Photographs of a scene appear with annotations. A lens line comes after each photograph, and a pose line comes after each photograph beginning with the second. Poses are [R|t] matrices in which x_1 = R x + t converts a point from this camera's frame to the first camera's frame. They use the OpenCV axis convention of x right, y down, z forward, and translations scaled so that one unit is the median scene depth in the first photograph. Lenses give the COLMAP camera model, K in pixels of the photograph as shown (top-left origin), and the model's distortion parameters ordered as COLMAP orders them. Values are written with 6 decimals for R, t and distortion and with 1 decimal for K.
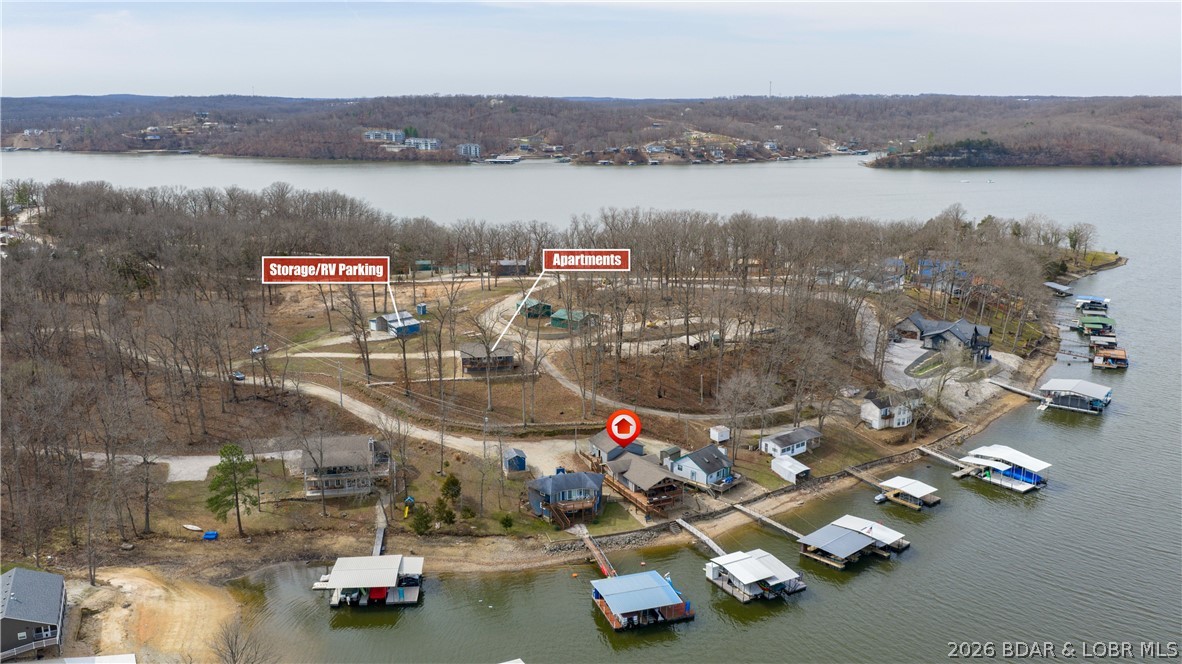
lens RADIAL K [[977.8, 0, 591.0], [0, 977.8, 332.0], [0, 0, 1]] dist [0.023579, -0.045877]
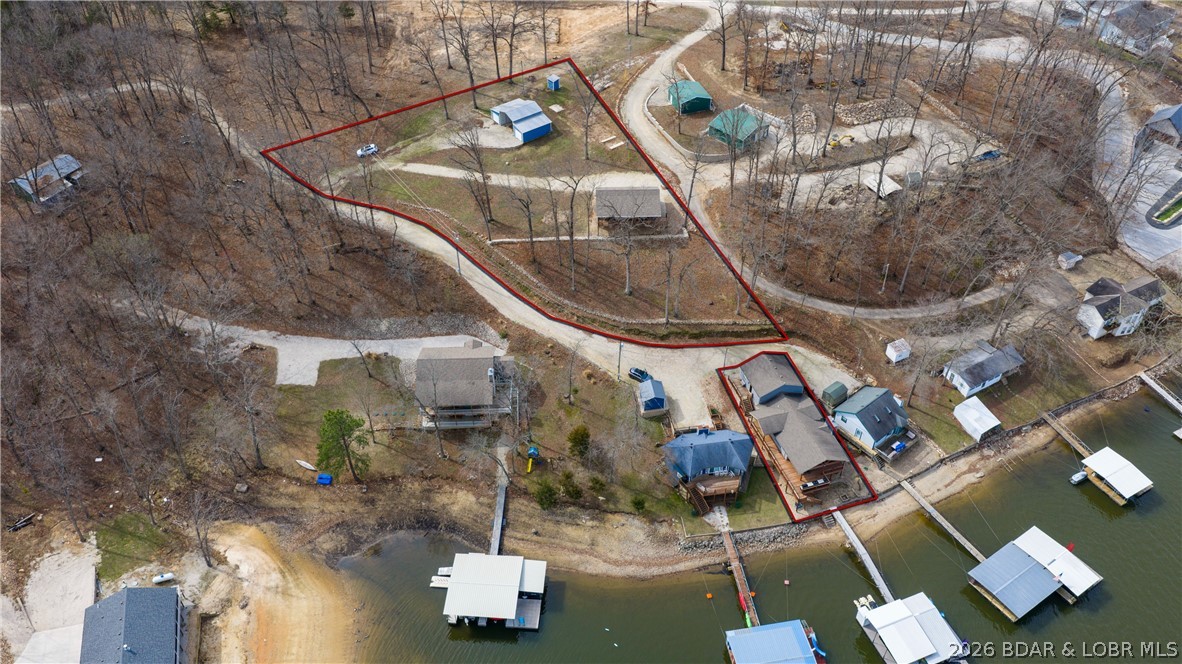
lens RADIAL K [[977.8, 0, 591.0], [0, 977.8, 332.0], [0, 0, 1]] dist [0.023579, -0.045877]
pose [[0.988754, 0.098247, -0.112753, -0.039724], [-0.030809, 0.871581, 0.489283, -0.347529], [0.146344, -0.480306, 0.864806, 0.266434]]
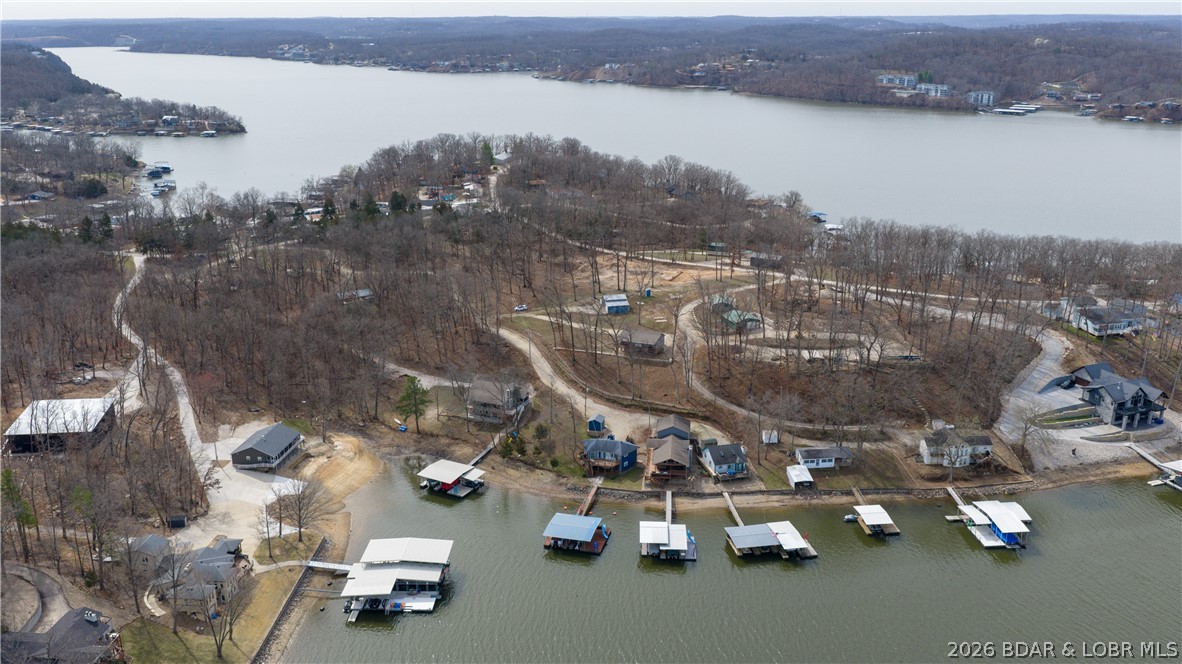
lens RADIAL K [[977.8, 0, 591.0], [0, 977.8, 332.0], [0, 0, 1]] dist [0.023579, -0.045877]
pose [[0.836865, 0.161754, -0.522966, 0.627371], [-0.119013, 0.986257, 0.114602, -0.155908], [0.534316, -0.033667, 0.844614, -0.174899]]
